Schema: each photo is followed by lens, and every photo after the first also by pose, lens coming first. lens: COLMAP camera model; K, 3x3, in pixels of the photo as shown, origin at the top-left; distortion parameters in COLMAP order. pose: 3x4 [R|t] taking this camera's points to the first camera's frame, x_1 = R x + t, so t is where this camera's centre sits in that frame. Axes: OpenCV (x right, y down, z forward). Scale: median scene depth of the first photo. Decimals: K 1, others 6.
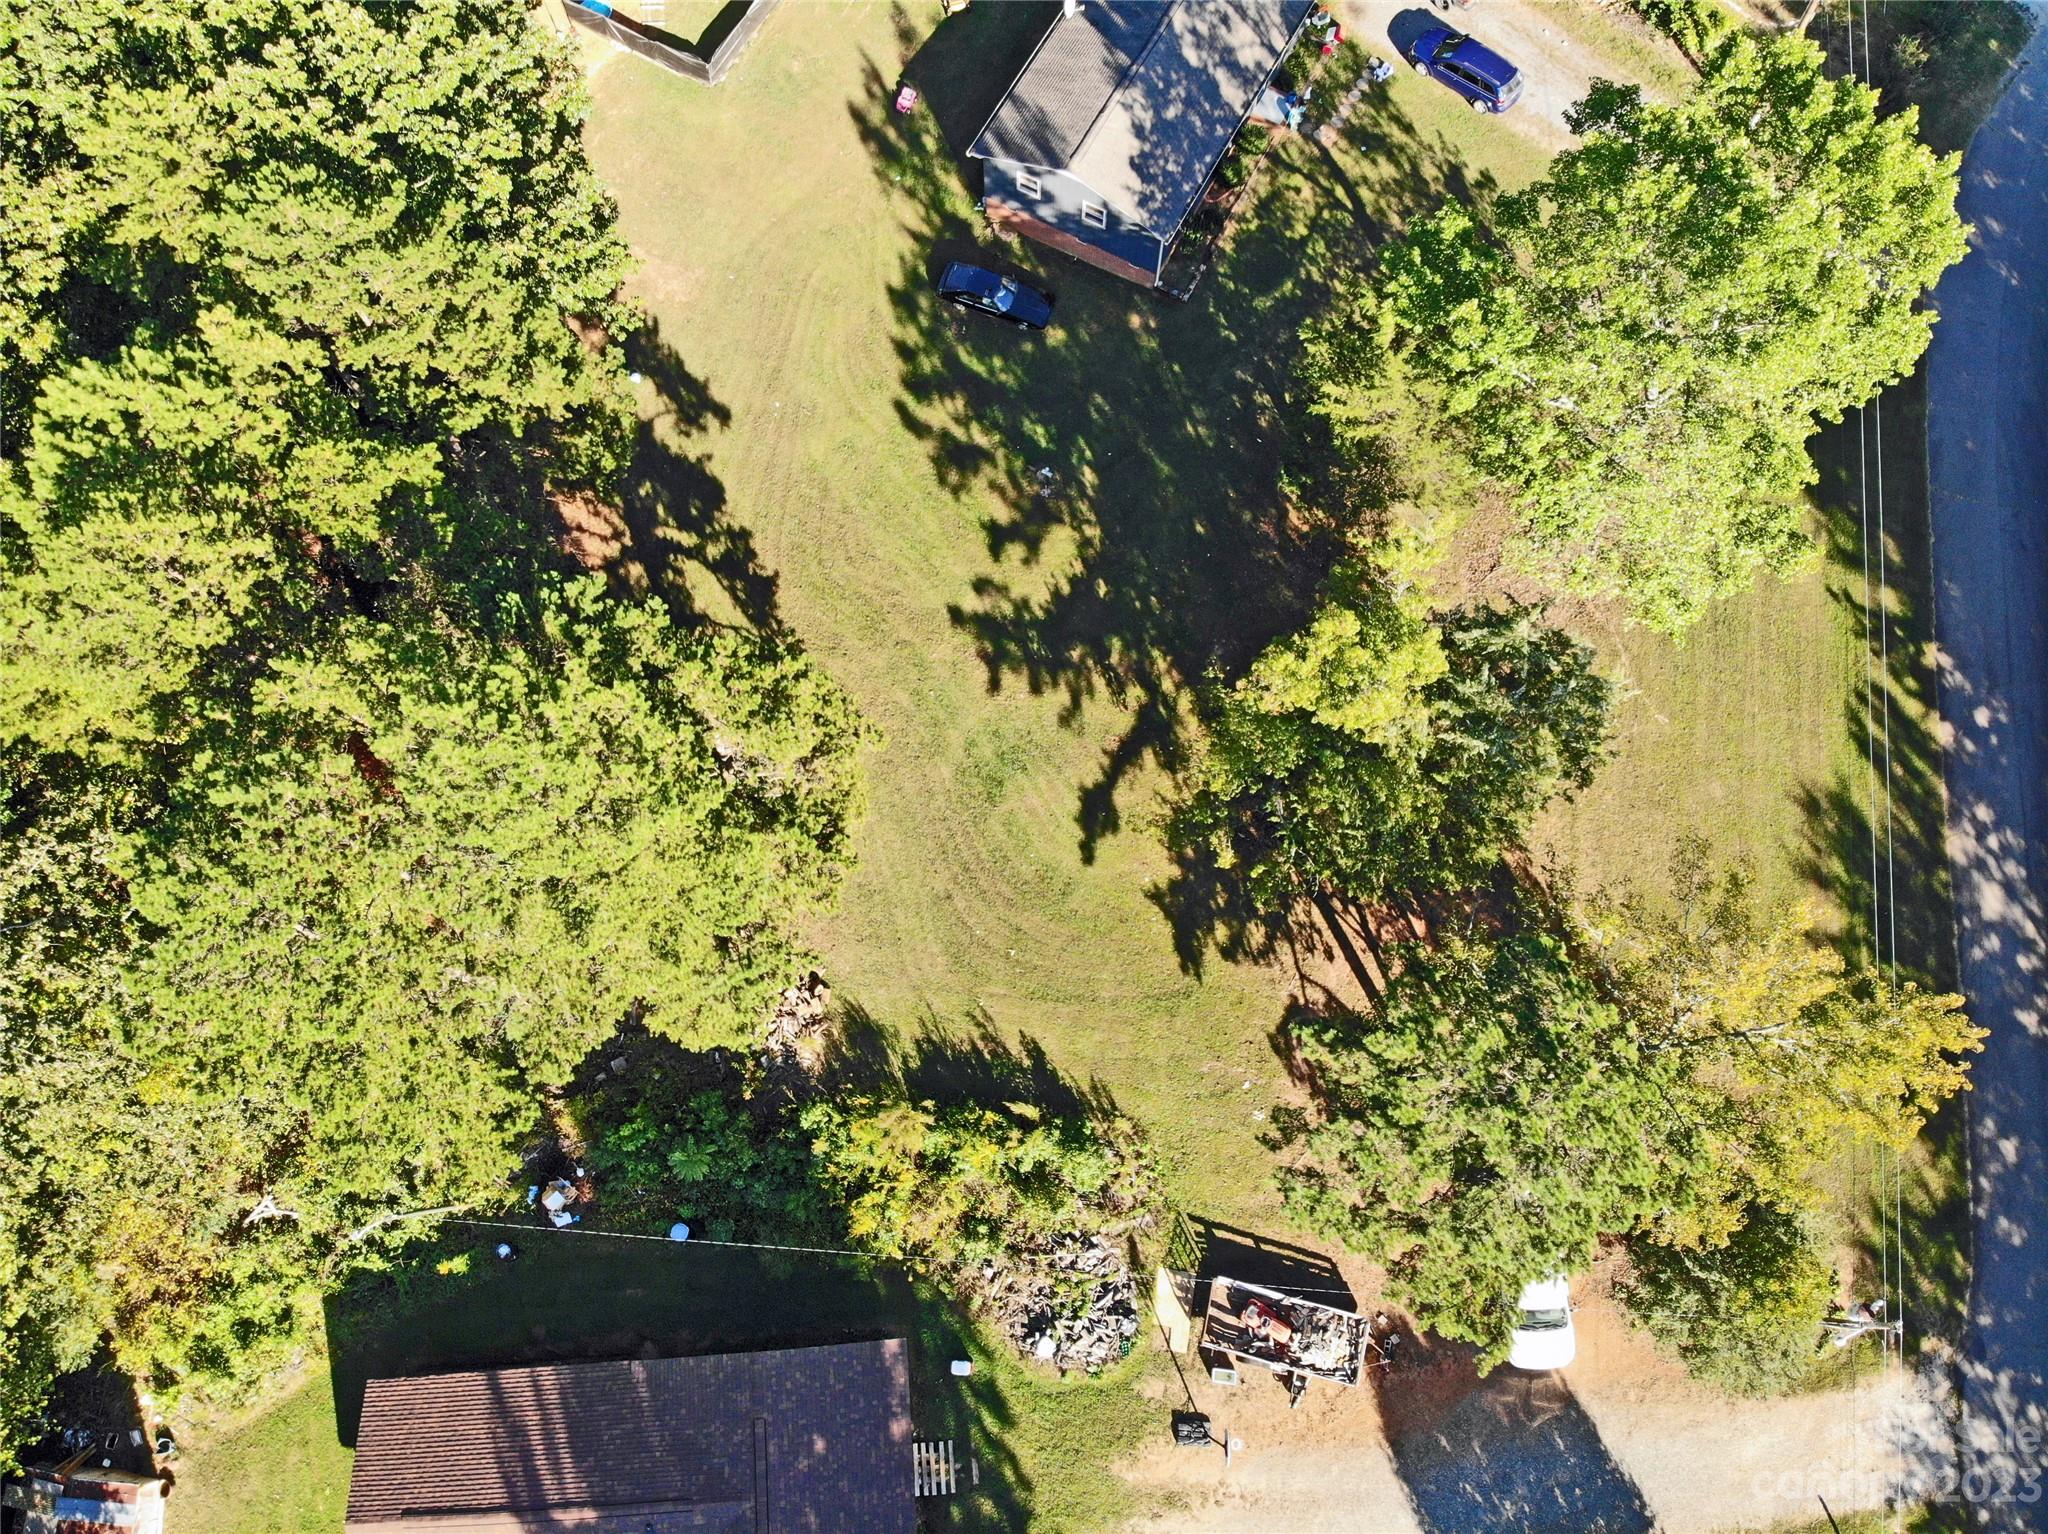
lens RADIAL K [[1500.1, 0, 1025.6], [0, 1500.1, 738.5], [0, 0, 1]] dist [0.009923, -0.105757]
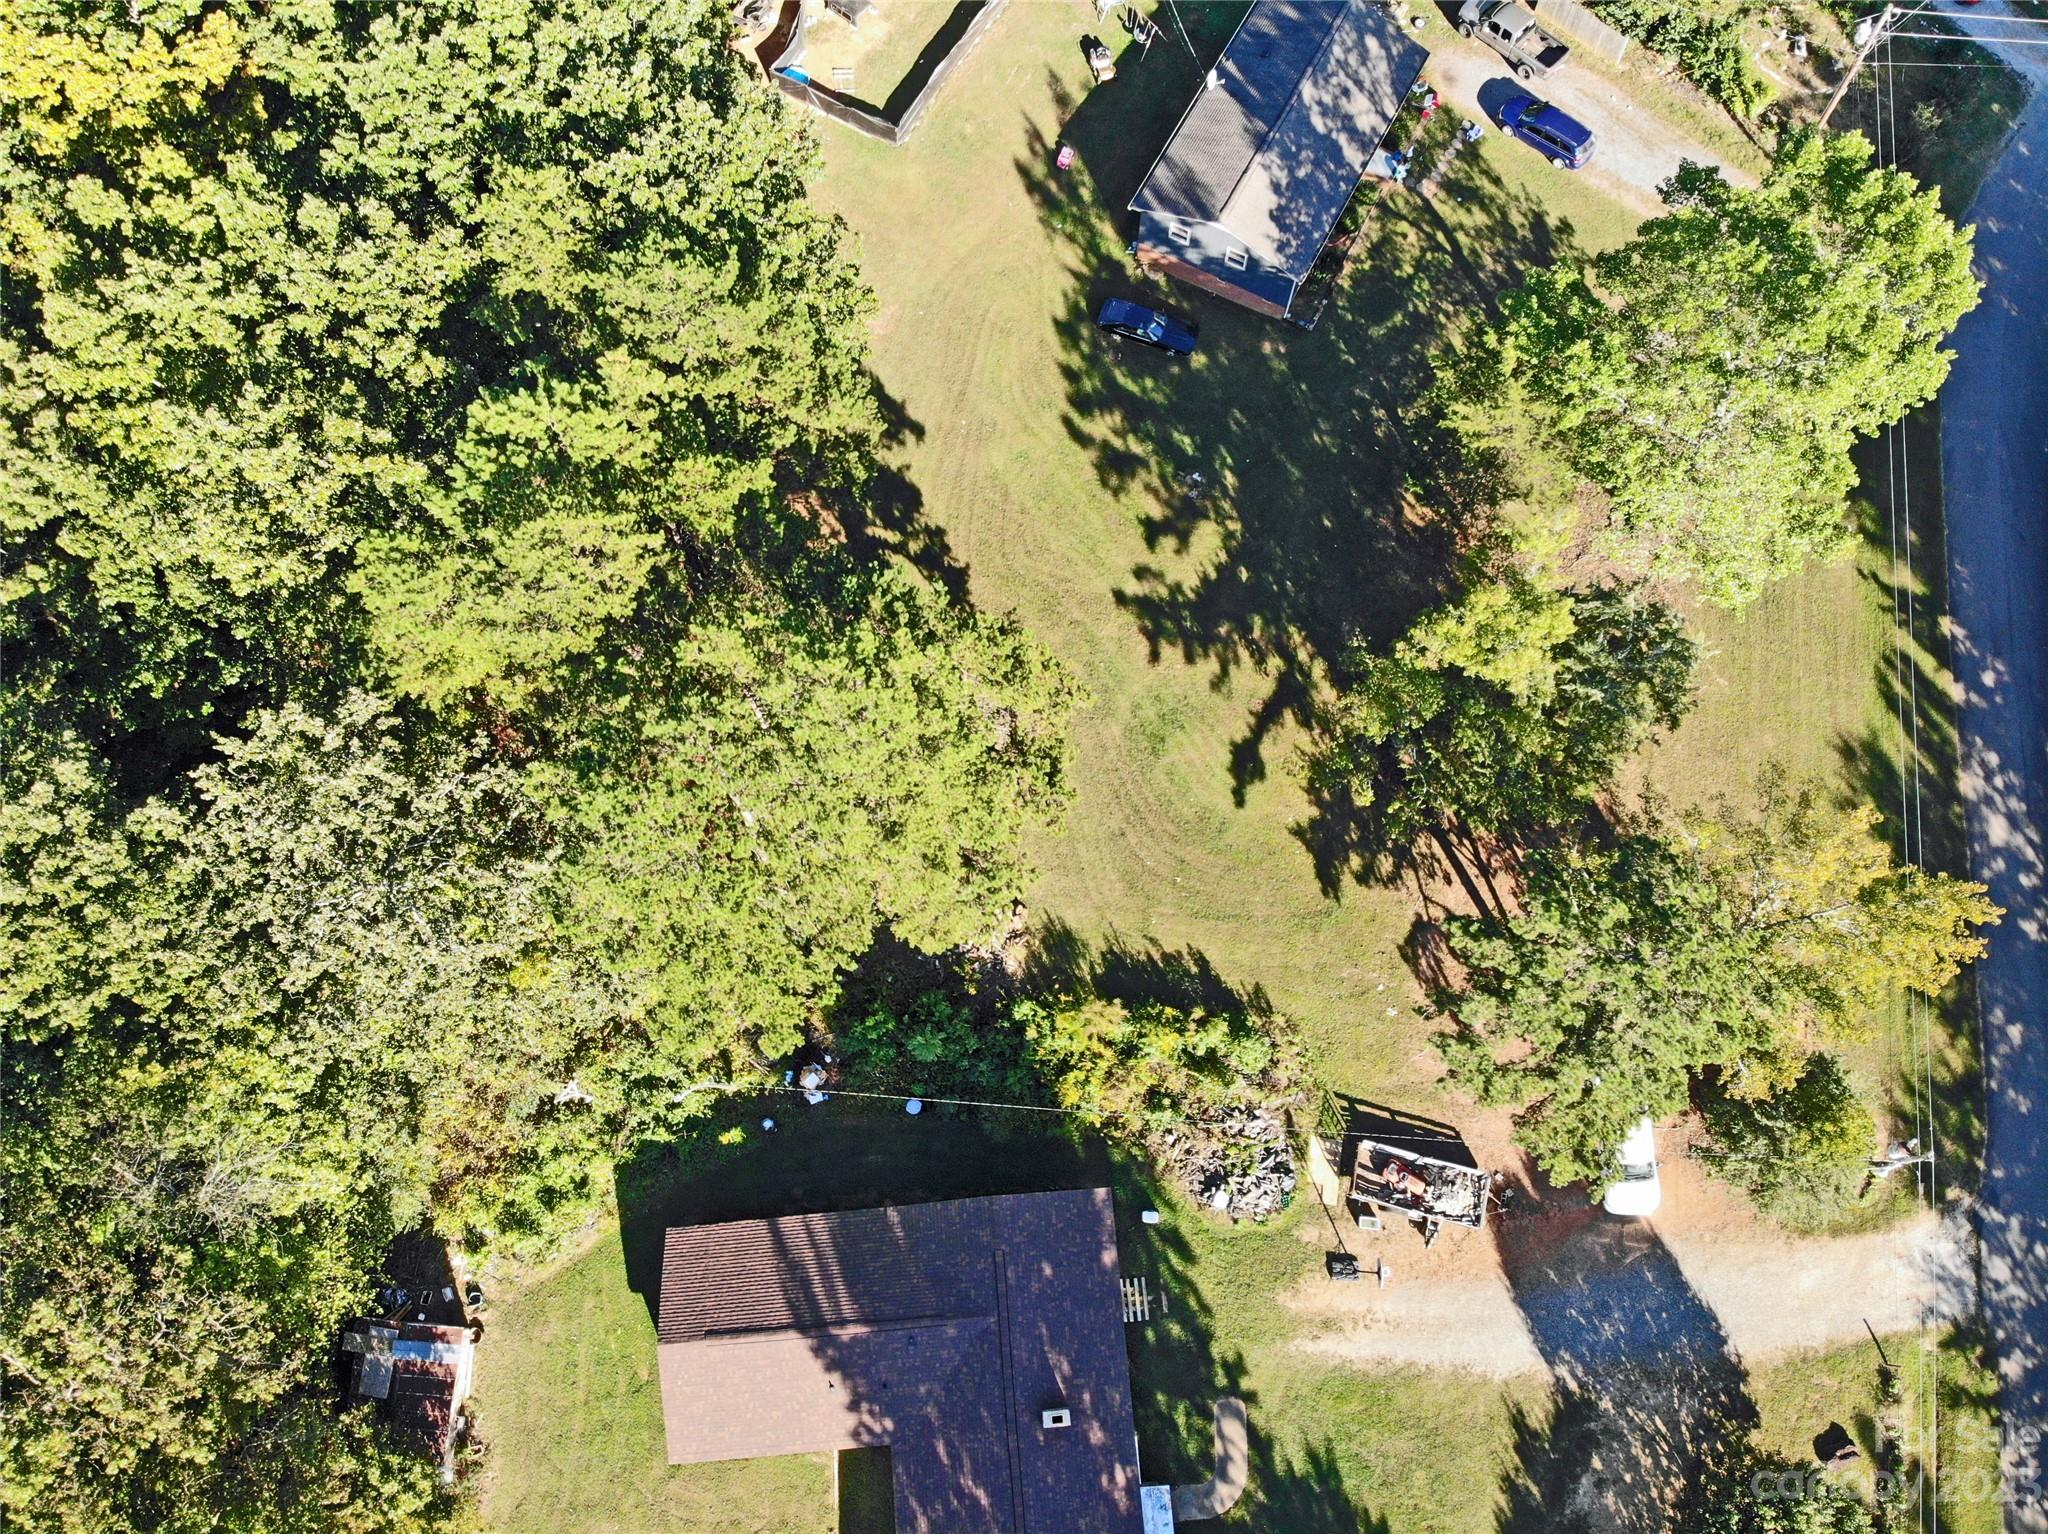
lens RADIAL K [[1500.1, 0, 1011.0], [0, 1500.1, 736.7], [0, 0, 1]] dist [0.009923, -0.105757]
pose [[0.999976, -0.004019, -0.005676, -0.145412], [0.004018, 0.999992, -0.000056, 0.030953], [0.005676, 0.000033, 0.999984, -0.209954]]
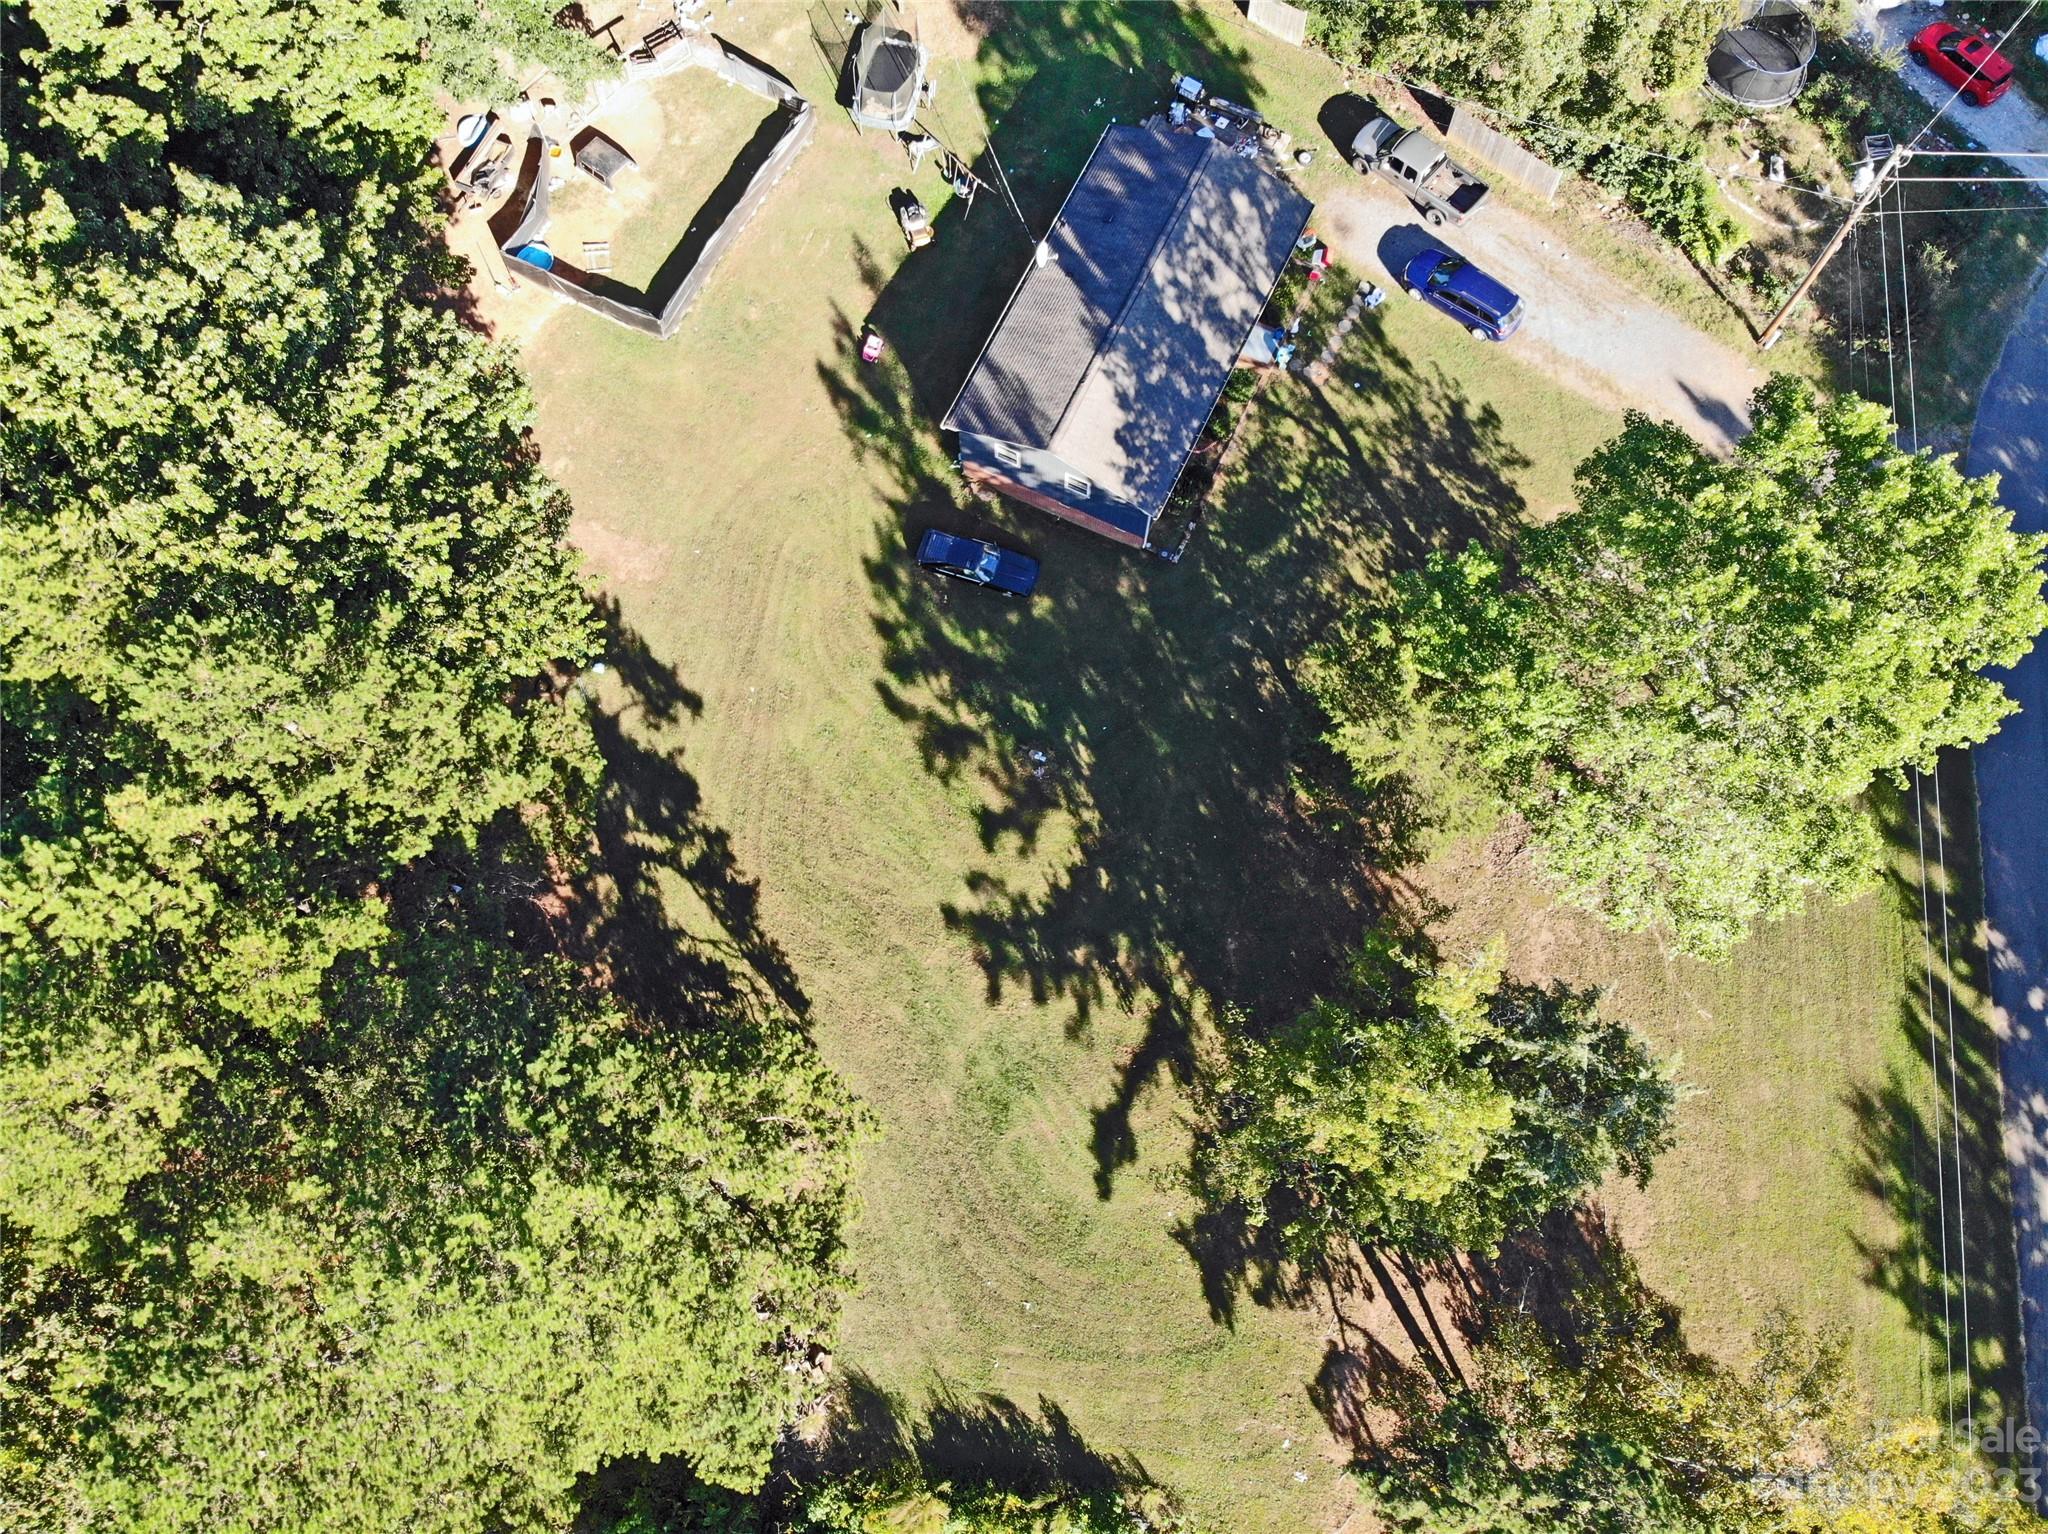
lens RADIAL K [[1500.1, 0, 1027.0], [0, 1500.1, 702.4], [0, 0, 1]] dist [0.009923, -0.105757]
pose [[0.998908, -0.043839, 0.016147, -0.009049], [0.044092, 0.998905, -0.015647, -0.227797], [-0.015443, 0.016342, 0.999747, 0.068367]]
